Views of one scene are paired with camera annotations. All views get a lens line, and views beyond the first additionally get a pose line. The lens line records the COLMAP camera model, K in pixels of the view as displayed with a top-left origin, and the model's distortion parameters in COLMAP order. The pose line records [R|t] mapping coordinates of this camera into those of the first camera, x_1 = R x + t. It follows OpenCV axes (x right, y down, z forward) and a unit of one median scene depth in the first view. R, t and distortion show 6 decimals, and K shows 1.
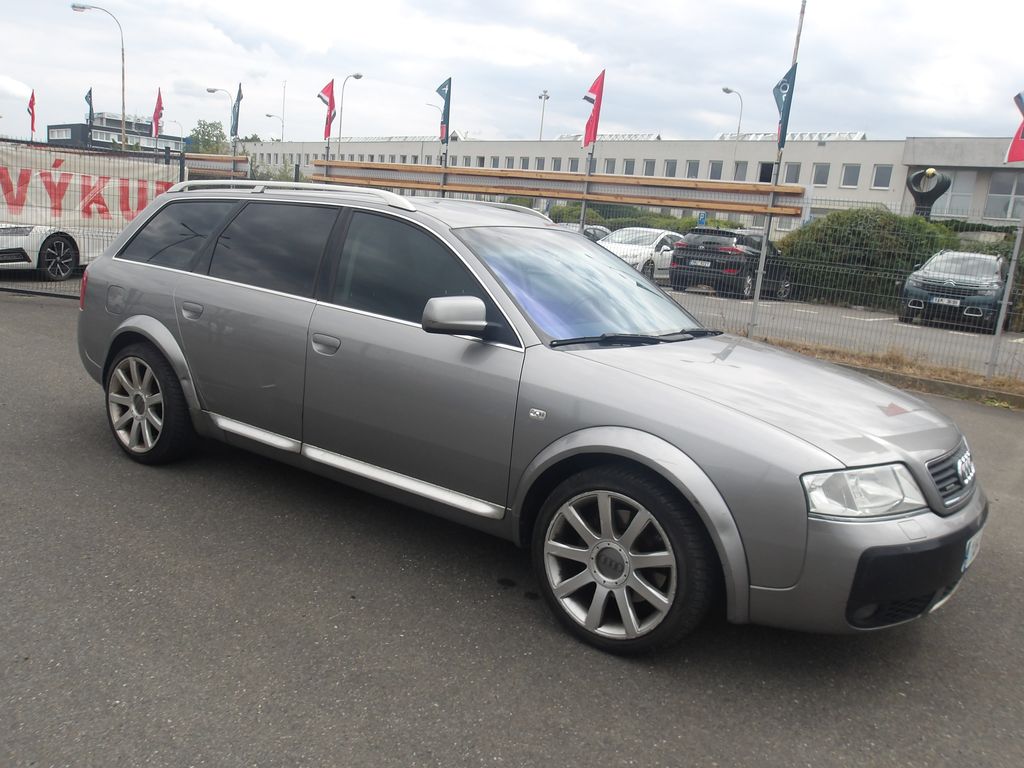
lens RADIAL K [[880.8, 0, 495.9], [0, 880.8, 382.3], [0, 0, 1]] dist [-0.000659, 0.006649]
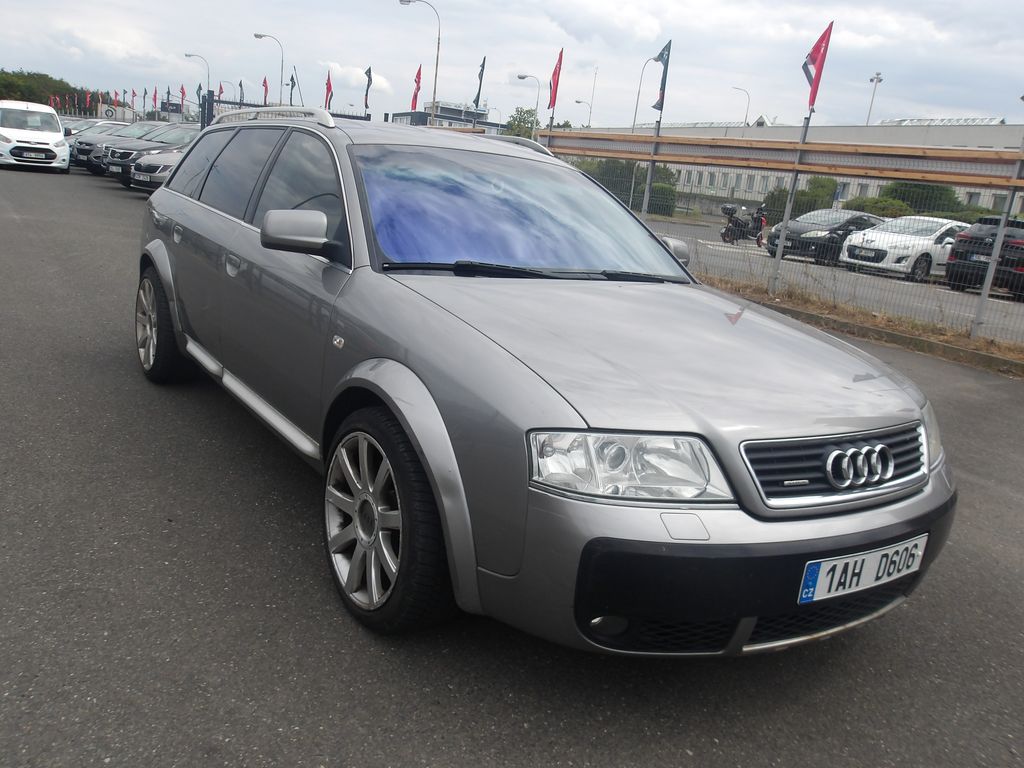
lens RADIAL K [[879.0, 0, 482.1], [0, 879.0, 383.8], [0, 0, 1]] dist [0.004866, 0.014710]
pose [[0.938003, 0.101491, -0.331436, 0.340898], [-0.096597, 0.994833, 0.031252, 0.026974], [0.332896, 0.002701, 0.942960, 0.163686]]
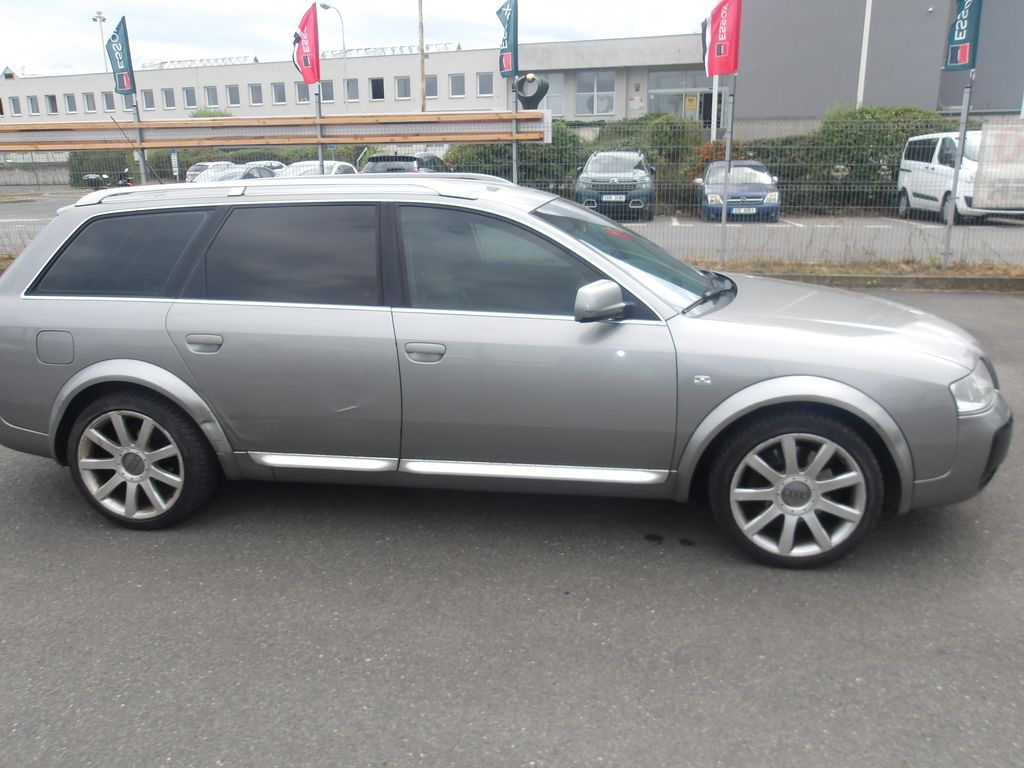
lens RADIAL K [[880.5, 0, 512.0], [0, 880.5, 384.0], [0, 0, 1]] dist [-0.011671, 0.011195]
pose [[0.892157, -0.213231, 0.398231, -0.425455], [0.177237, 0.976121, 0.125595, -0.097527], [-0.415502, -0.041470, 0.908646, 0.083391]]
